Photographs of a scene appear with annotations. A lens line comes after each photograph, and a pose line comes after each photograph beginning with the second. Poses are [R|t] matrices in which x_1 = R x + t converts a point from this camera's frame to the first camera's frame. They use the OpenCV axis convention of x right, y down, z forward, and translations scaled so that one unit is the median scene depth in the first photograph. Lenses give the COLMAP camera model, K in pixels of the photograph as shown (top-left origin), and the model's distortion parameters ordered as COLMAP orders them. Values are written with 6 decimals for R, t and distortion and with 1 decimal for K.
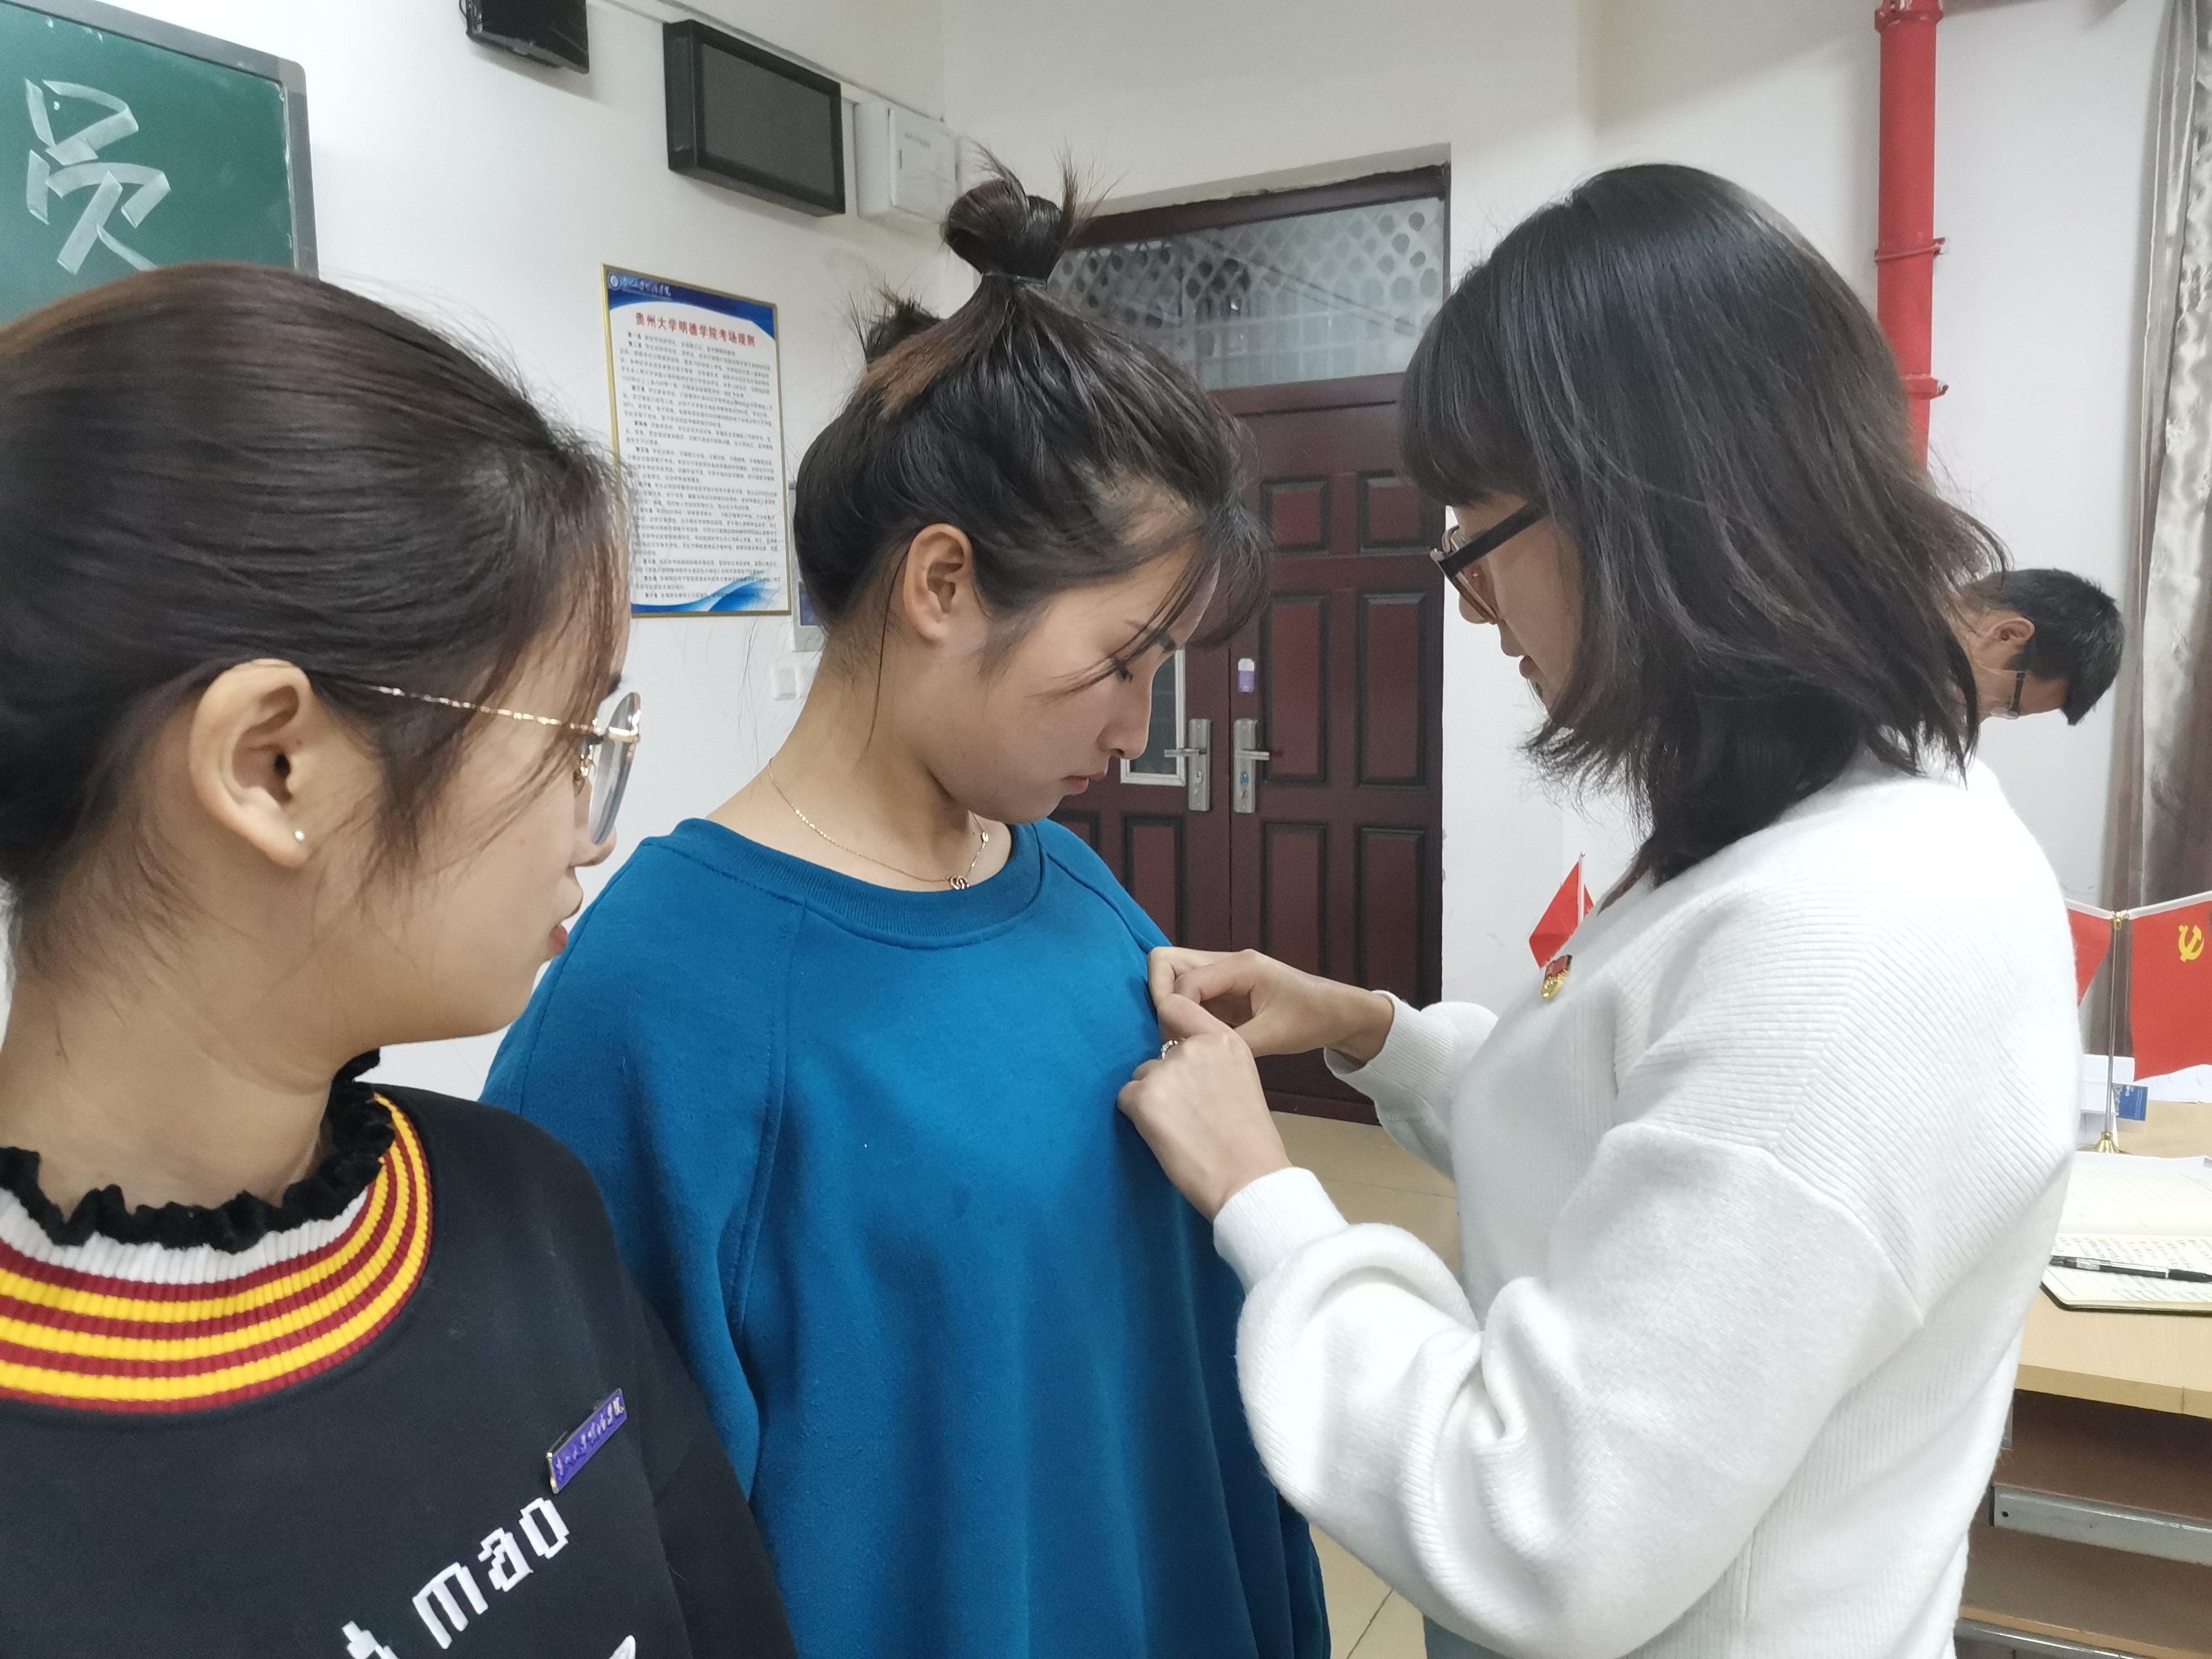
lens RADIAL K [[1660.3, 0, 1106.0], [0, 1660.3, 829.5], [0, 0, 1]] dist [0.081941, -0.088731]
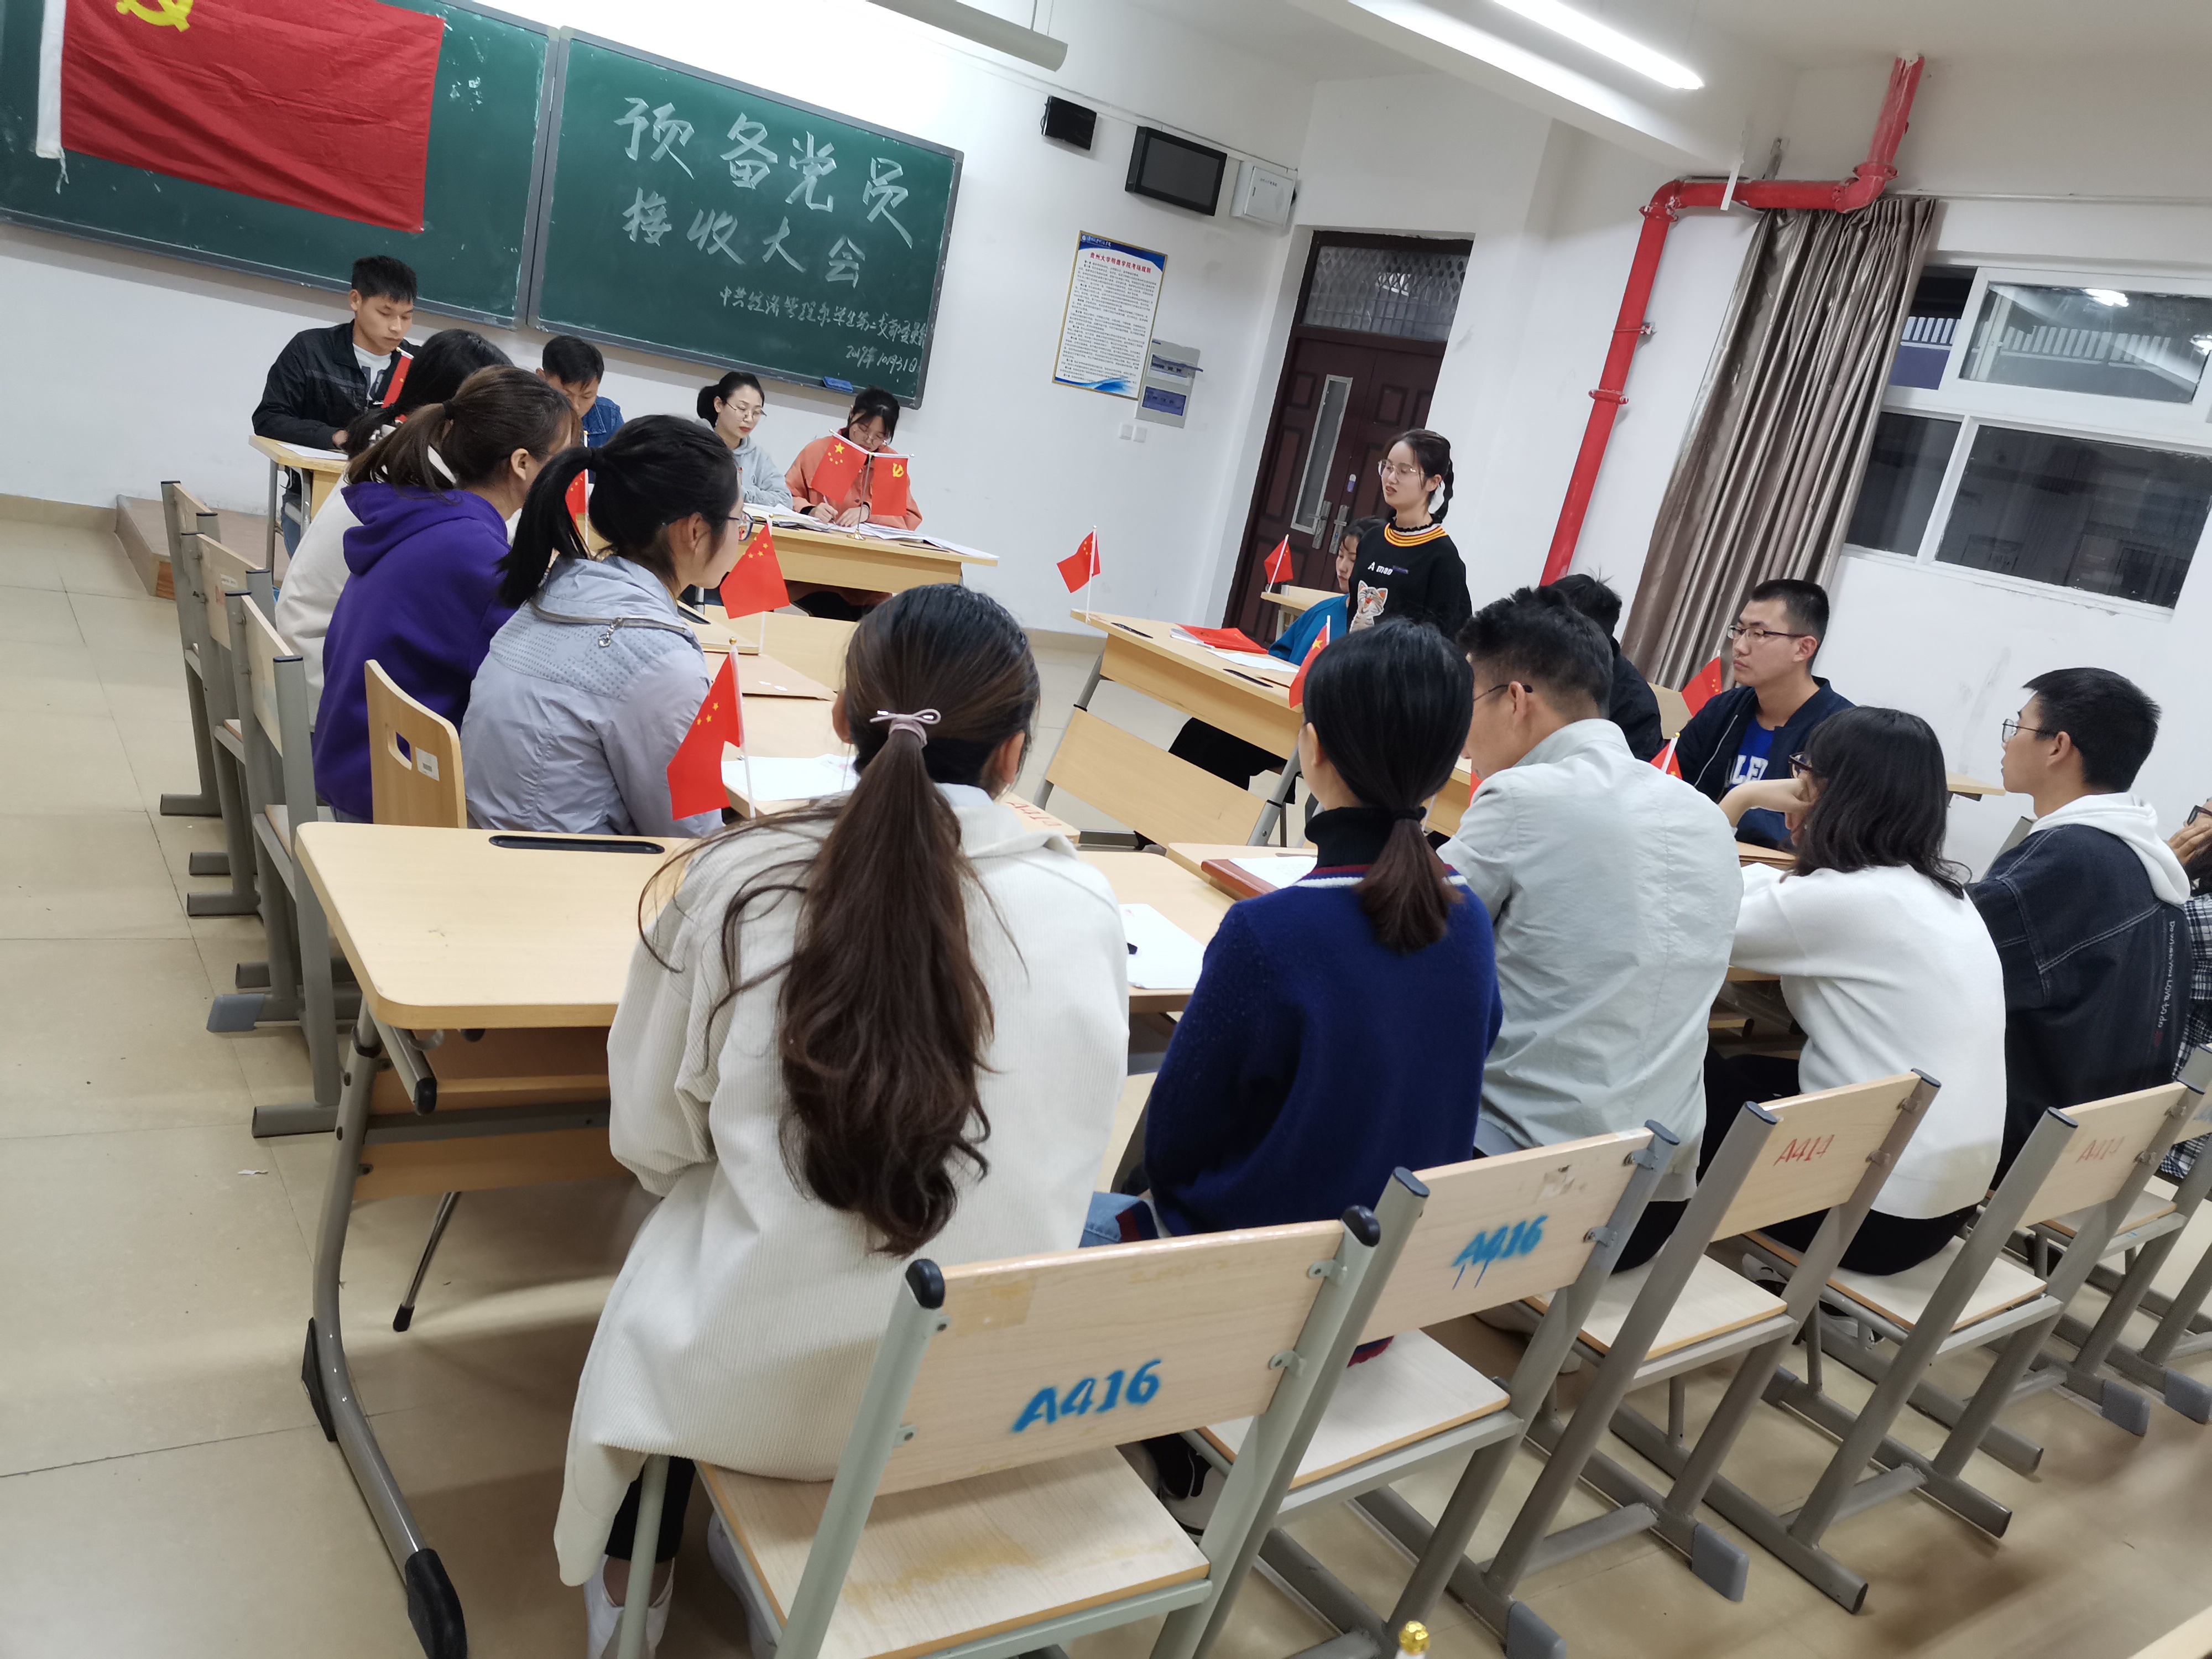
lens RADIAL K [[1651.2, 0, 1106.0], [0, 1651.2, 829.5], [0, 0, 1]] dist [0.121944, -0.141691]
pose [[0.868093, 0.308149, -0.389176, 0.838039], [-0.275618, 0.951251, 0.138409, 0.120356], [0.412855, -0.012888, 0.910706, -1.051966]]
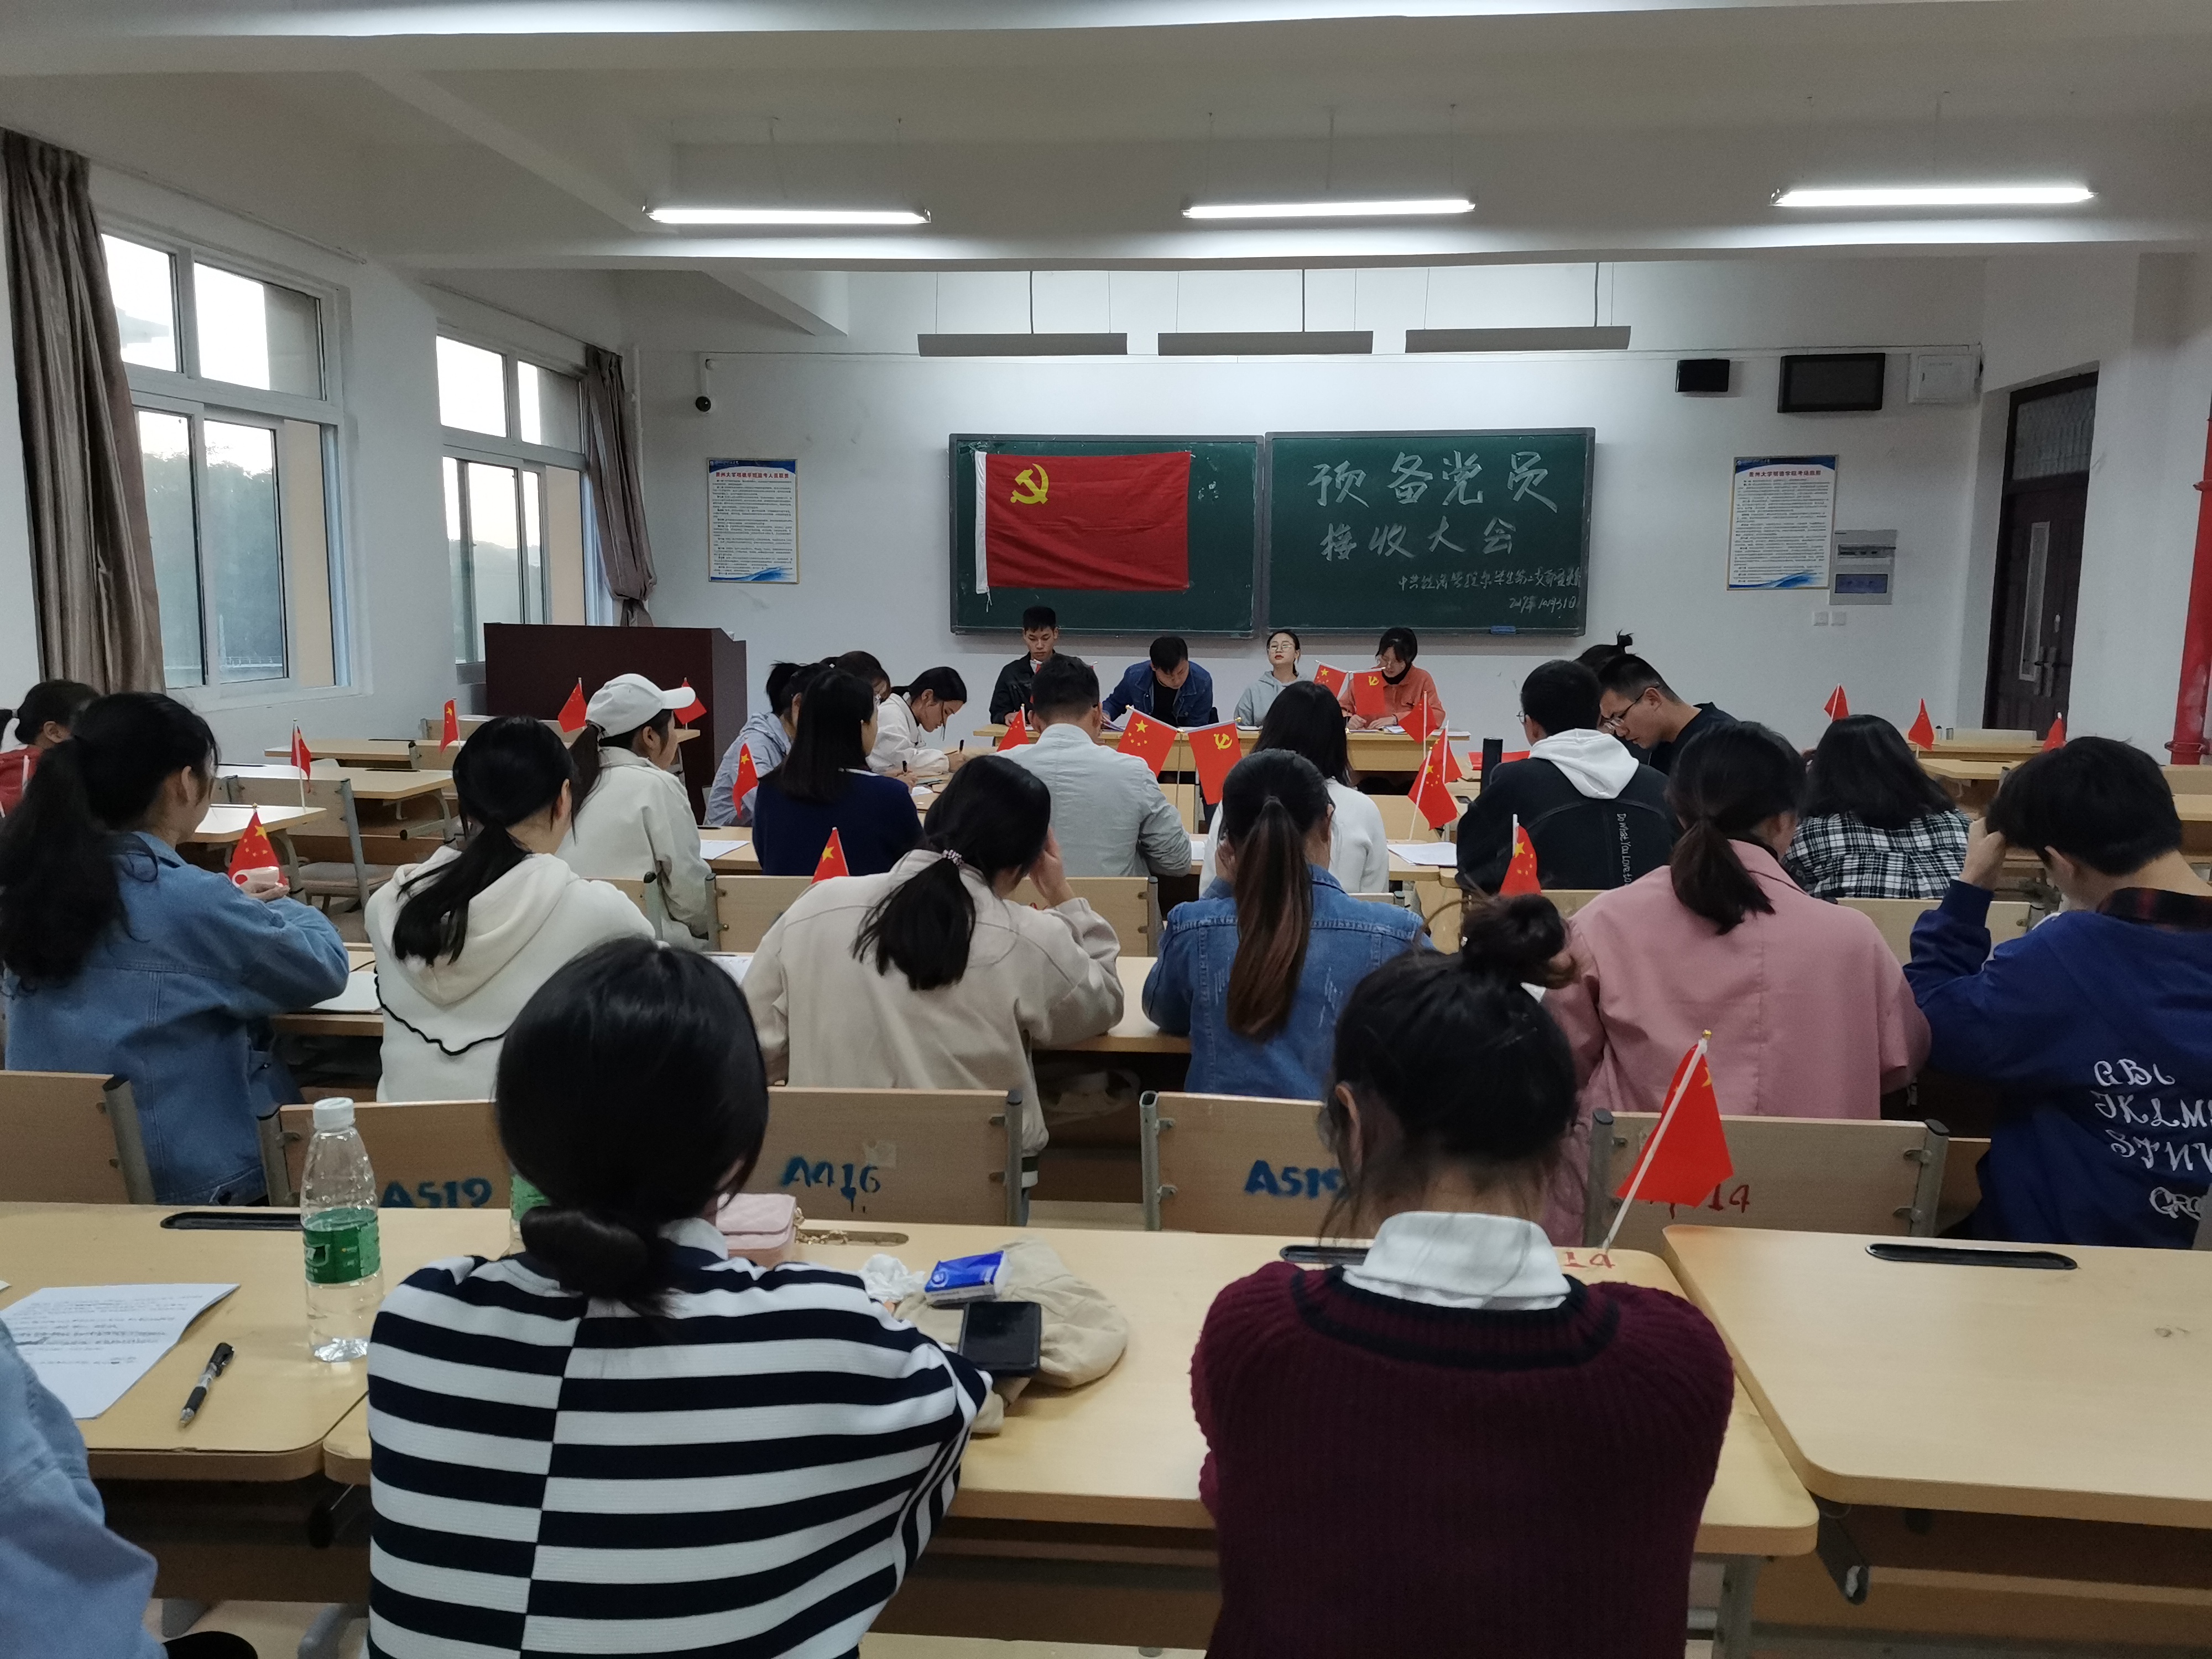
lens RADIAL K [[1651.2, 0, 1106.0], [0, 1651.2, 829.5], [0, 0, 1]] dist [0.121944, -0.141691]
pose [[0.378456, 0.151621, -0.913117, 1.709913], [-0.124853, 0.985839, 0.111949, 0.067586], [0.917160, 0.071638, 0.392028, -0.850968]]
